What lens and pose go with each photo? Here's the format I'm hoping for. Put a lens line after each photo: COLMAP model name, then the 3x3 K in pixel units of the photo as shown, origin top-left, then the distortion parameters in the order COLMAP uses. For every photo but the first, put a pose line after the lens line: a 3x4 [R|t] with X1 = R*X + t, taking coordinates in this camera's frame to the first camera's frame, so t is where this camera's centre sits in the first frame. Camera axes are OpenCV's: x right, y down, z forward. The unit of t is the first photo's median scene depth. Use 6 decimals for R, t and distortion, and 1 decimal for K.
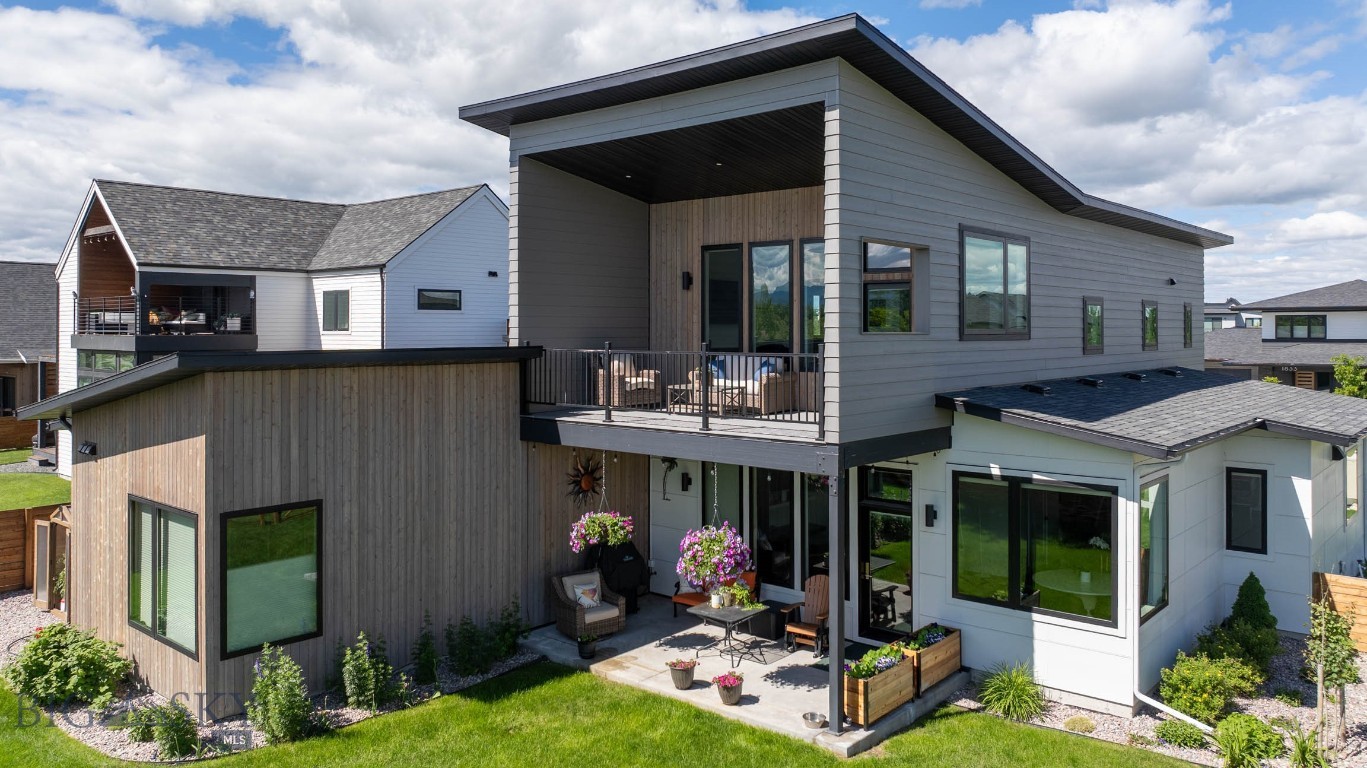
lens RADIAL K [[985.7, 0, 682.8], [0, 985.7, 323.1], [0, 0, 1]] dist [-0.015387, 0.002799]
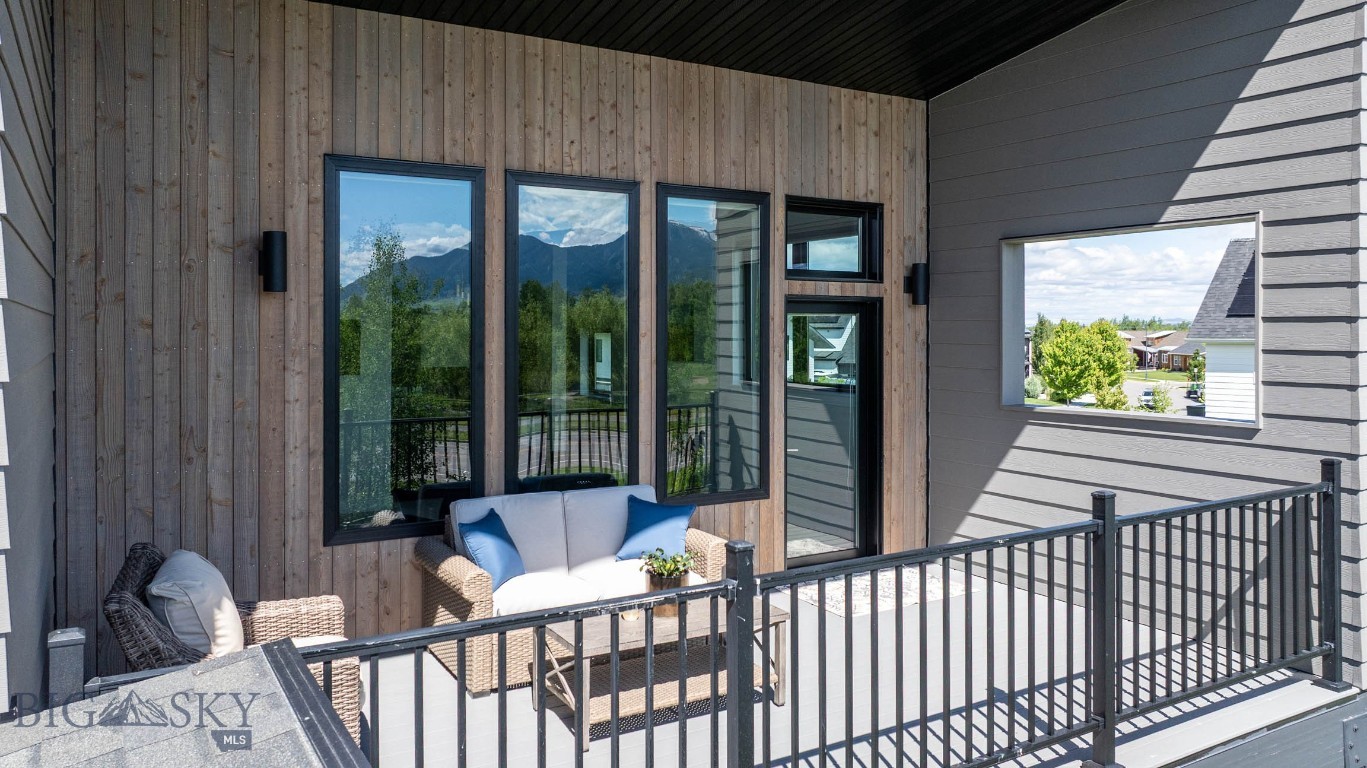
lens RADIAL K [[985.7, 0, 682.8], [0, 985.7, 323.1], [0, 0, 1]] dist [-0.015387, 0.002799]
pose [[0.310458, 0.001308, 0.950586, -0.267751], [-0.007823, 0.999969, 0.001179, -0.029082], [-0.950555, -0.007803, 0.310458, 0.883339]]
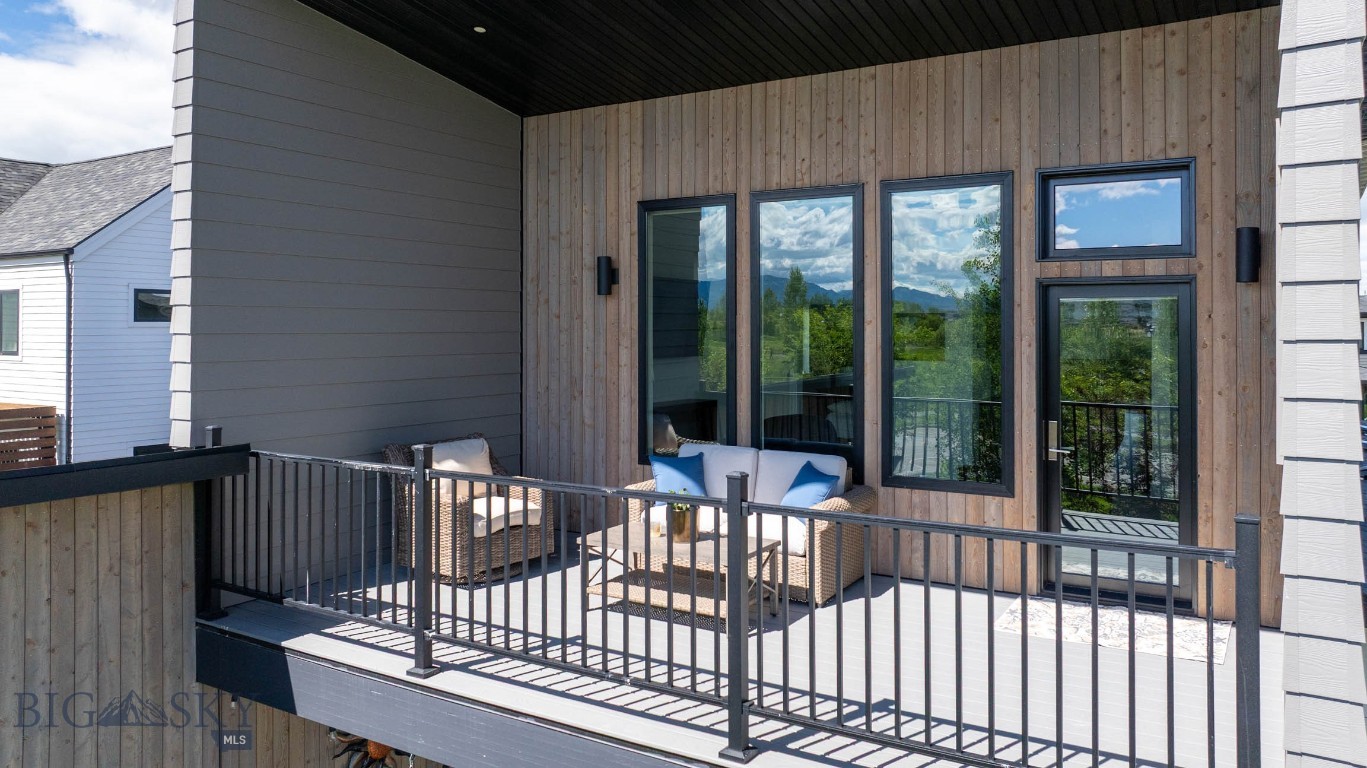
lens RADIAL K [[985.7, 0, 682.8], [0, 985.7, 323.1], [0, 0, 1]] dist [-0.015387, 0.002799]
pose [[0.987839, 0.000794, 0.155479, -0.036475], [-0.000648, 0.999999, -0.000993, -0.022668], [-0.155480, 0.000880, 0.987839, 0.595941]]
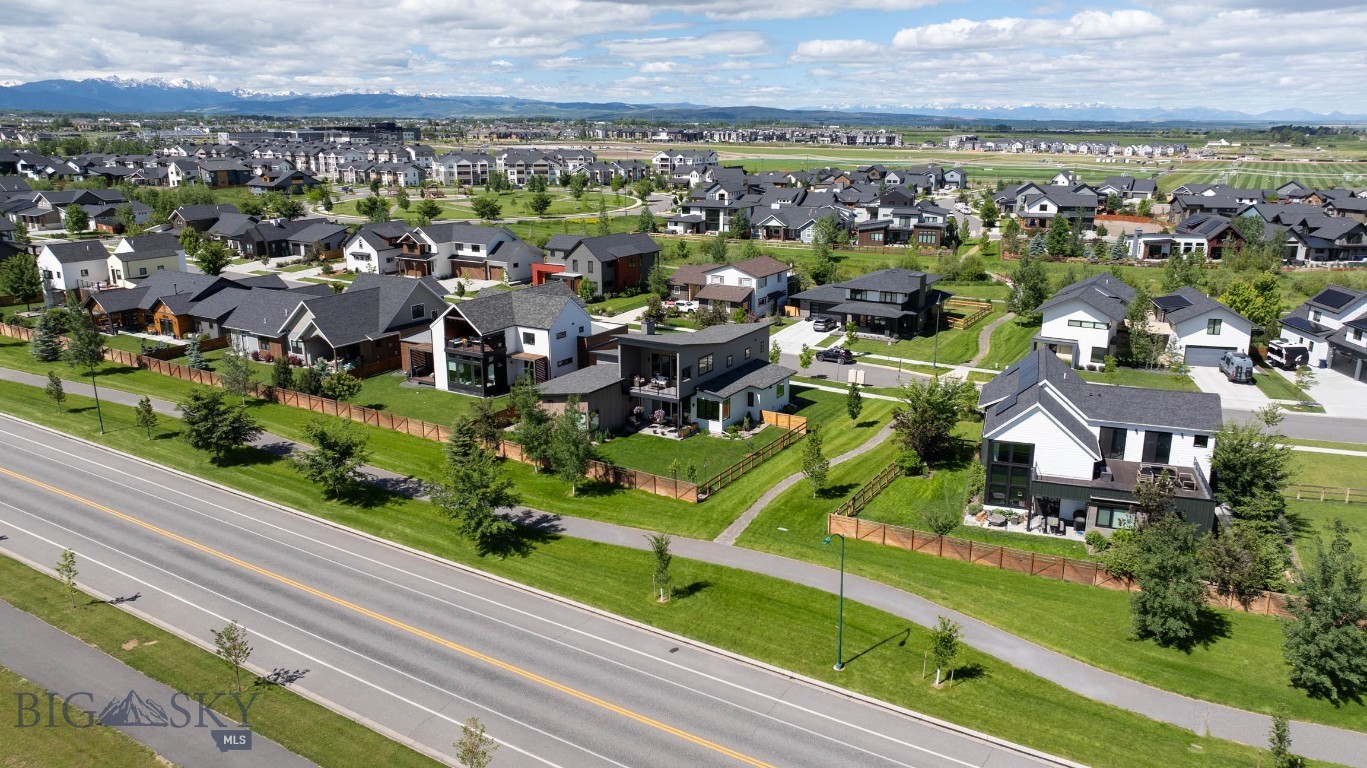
lens RADIAL K [[959.1, 0, 683.5], [0, 959.1, 384.0], [0, 0, 1]] dist [-0.019947, 0.006638]
pose [[0.985518, -0.046538, 0.163057, -0.706316], [0.001087, 0.963317, 0.268365, -1.395366], [-0.169565, -0.264302, 0.949417, -4.205522]]
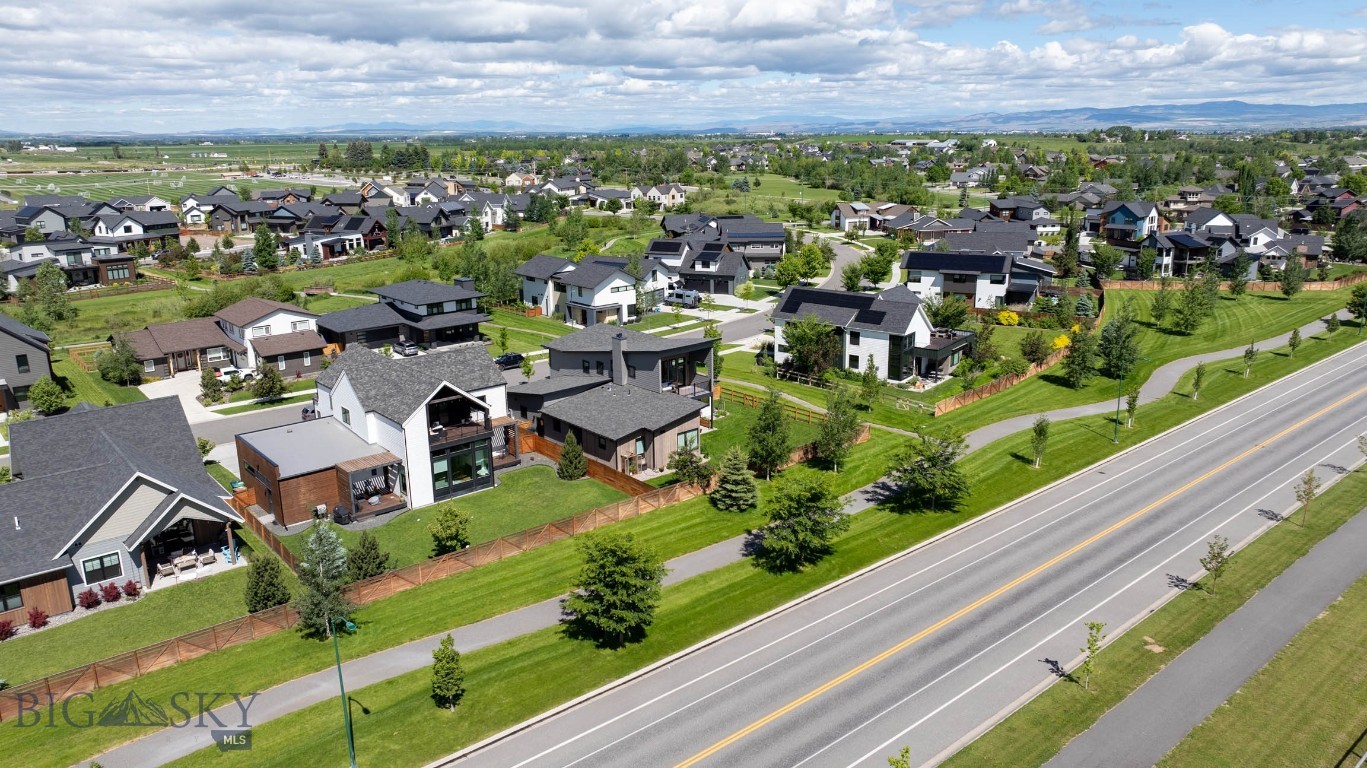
lens RADIAL K [[959.1, 0, 683.5], [0, 959.1, 384.0], [0, 0, 1]] dist [-0.019947, 0.006638]
pose [[0.141450, -0.260813, 0.954970, -5.204375], [0.006949, 0.964908, 0.262498, -1.412650], [-0.989921, -0.030494, 0.138298, 0.155070]]
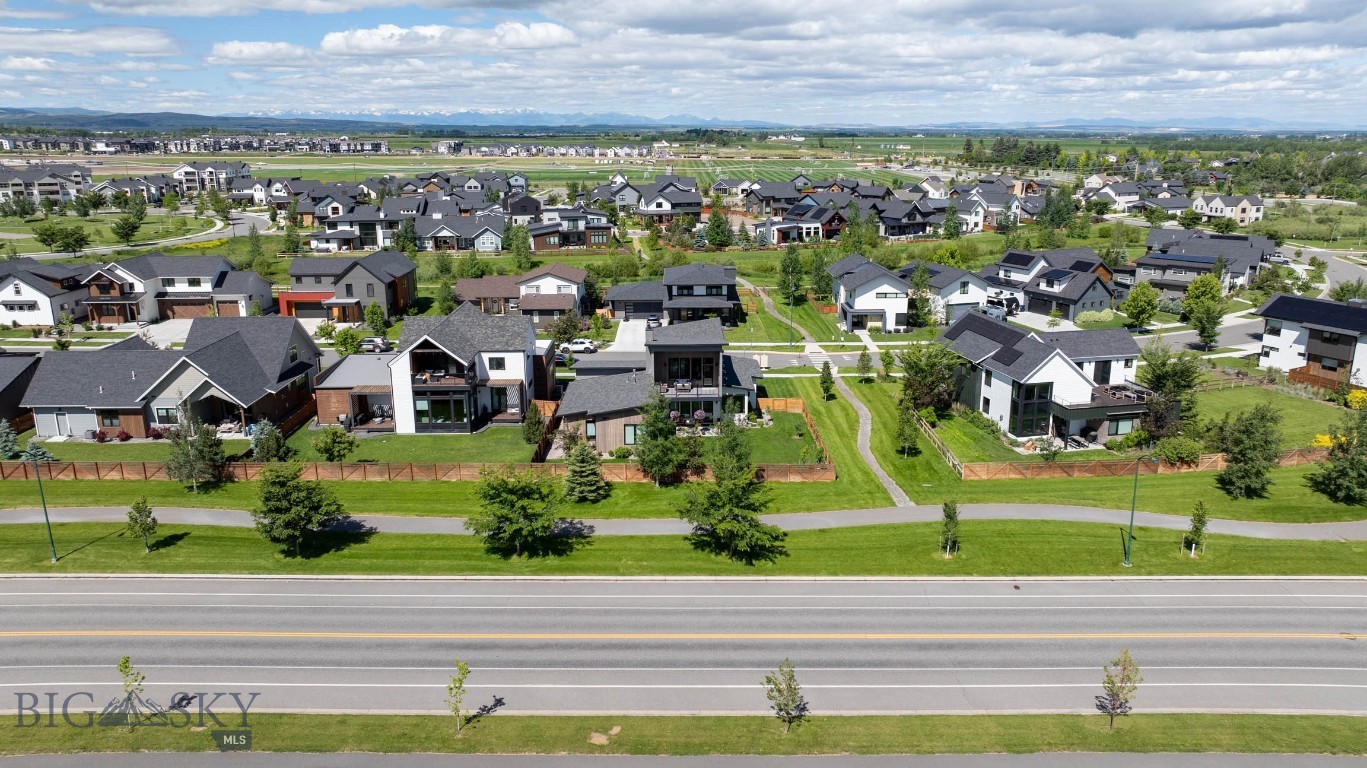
lens RADIAL K [[959.1, 0, 683.5], [0, 959.1, 384.0], [0, 0, 1]] dist [-0.019947, 0.006638]
pose [[0.748524, -0.176583, 0.639164, -3.522002], [0.002225, 0.964555, 0.263874, -1.419973], [-0.663104, -0.196094, 0.722385, -3.029349]]
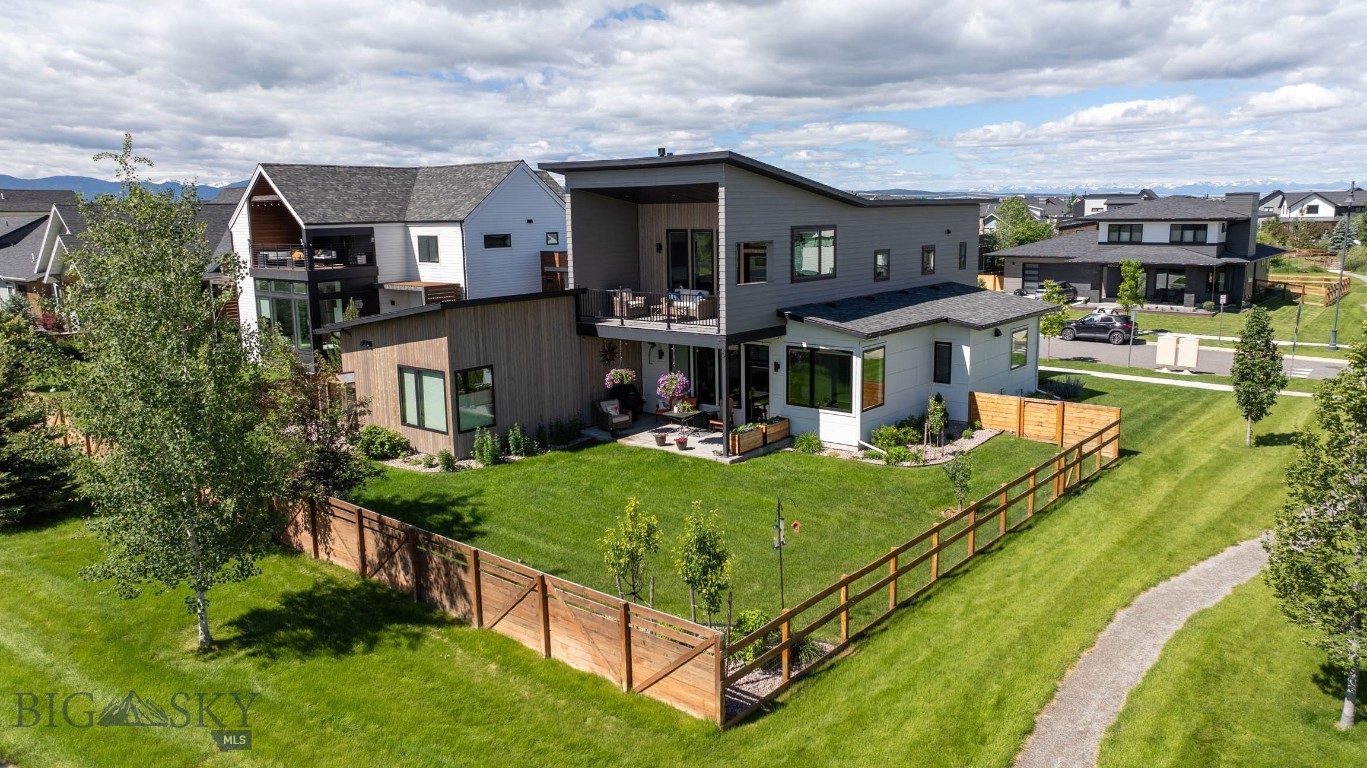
lens RADIAL K [[959.1, 0, 683.5], [0, 959.1, 384.0], [0, 0, 1]] dist [-0.019947, 0.006638]
pose [[0.999546, -0.021532, 0.021070, 0.007488], [0.017316, 0.982957, 0.183016, -0.135219], [-0.024651, -0.182568, 0.982884, -0.934217]]
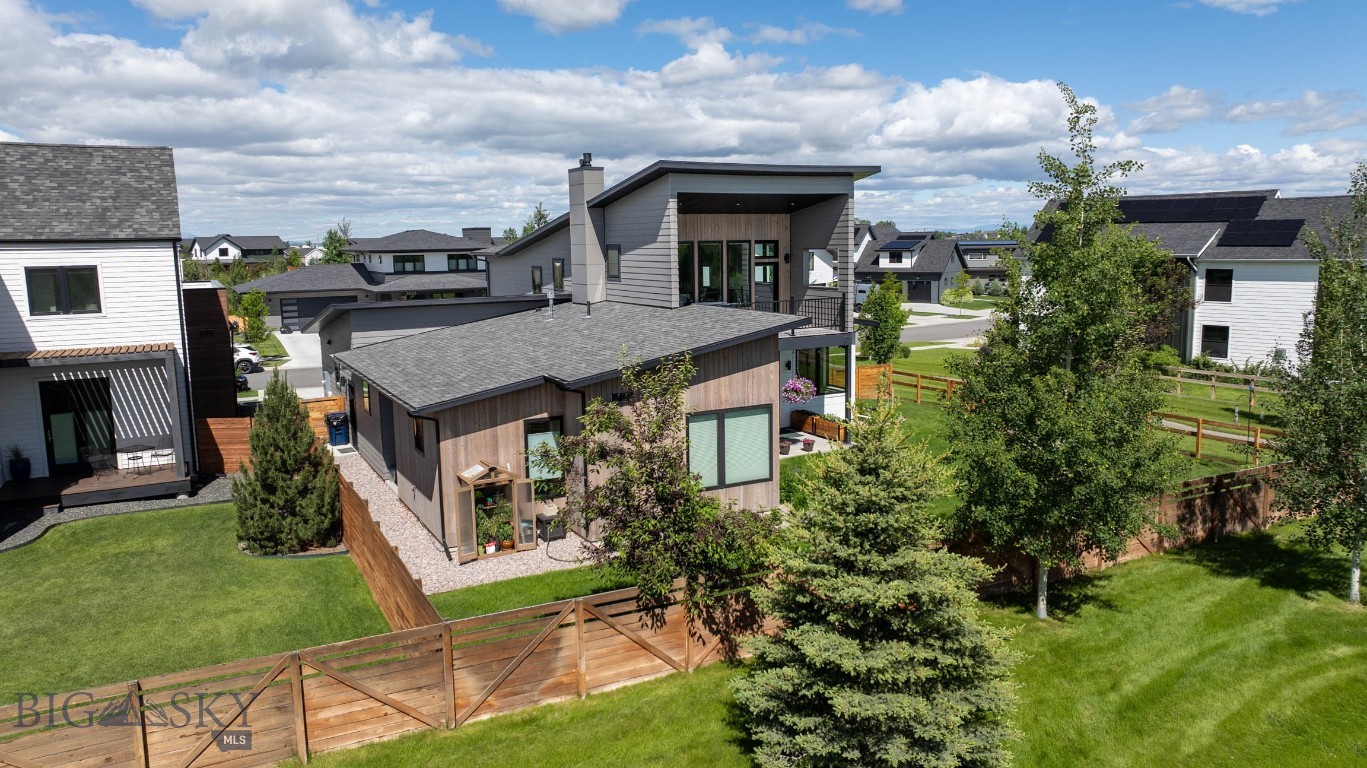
lens RADIAL K [[956.7, 0, 684.9], [0, 956.7, 378.3], [0, 0, 1]] dist [-0.038449, 0.001080]
pose [[0.350510, -0.140346, 0.925984, -1.754244], [0.009918, 0.989209, 0.146174, -0.095544], [-0.936507, -0.042051, 0.348119, 0.411626]]
